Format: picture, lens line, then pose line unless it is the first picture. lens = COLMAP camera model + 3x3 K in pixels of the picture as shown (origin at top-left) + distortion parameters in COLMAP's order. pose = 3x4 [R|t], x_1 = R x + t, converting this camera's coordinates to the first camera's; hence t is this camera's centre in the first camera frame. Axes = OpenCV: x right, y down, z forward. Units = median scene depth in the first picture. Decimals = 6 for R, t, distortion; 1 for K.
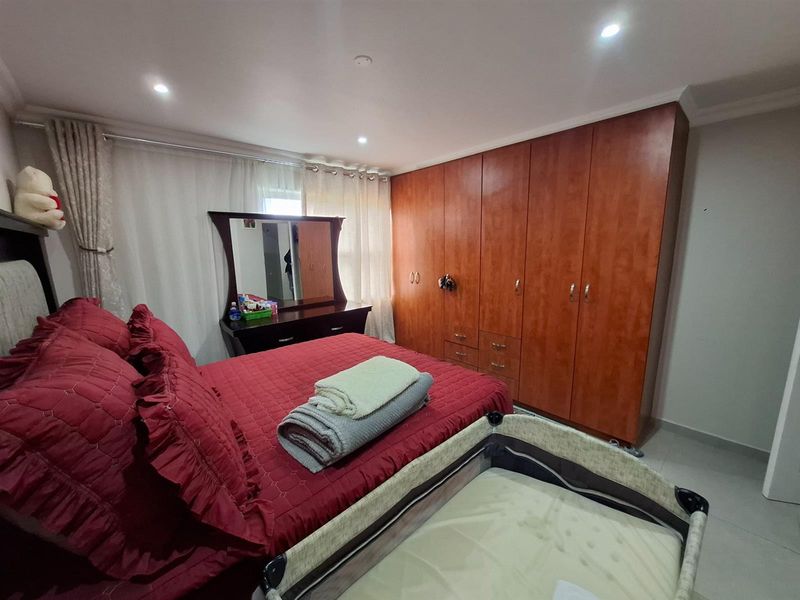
lens RADIAL K [[312.0, 0, 404.6], [0, 312.0, 301.1], [0, 0, 1]] dist [-0.010035, -0.000036]
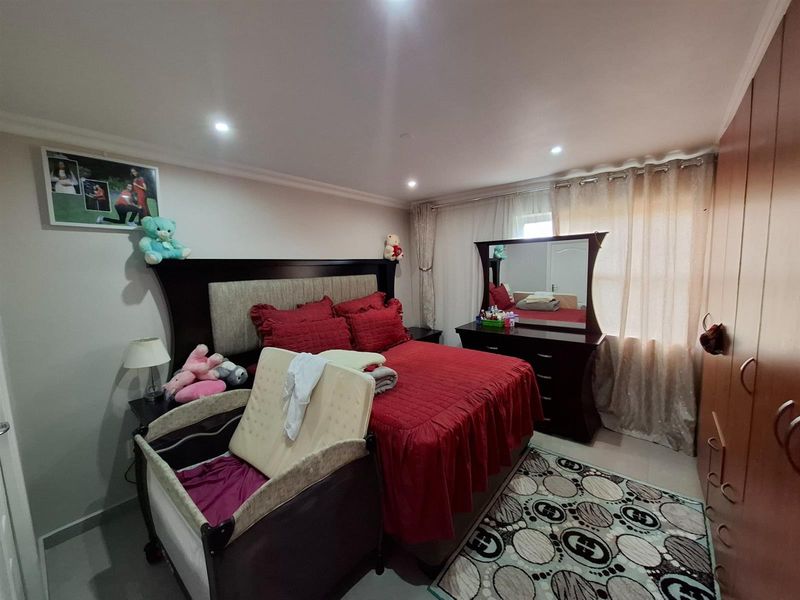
lens RADIAL K [[312.0, 0, 404.6], [0, 312.0, 301.1], [0, 0, 1]] dist [-0.010035, -0.000036]
pose [[0.143187, 0.125513, -0.981705, 0.612814], [-0.148112, 0.983473, 0.104136, -0.106870], [0.978550, 0.130491, 0.159411, 0.419335]]
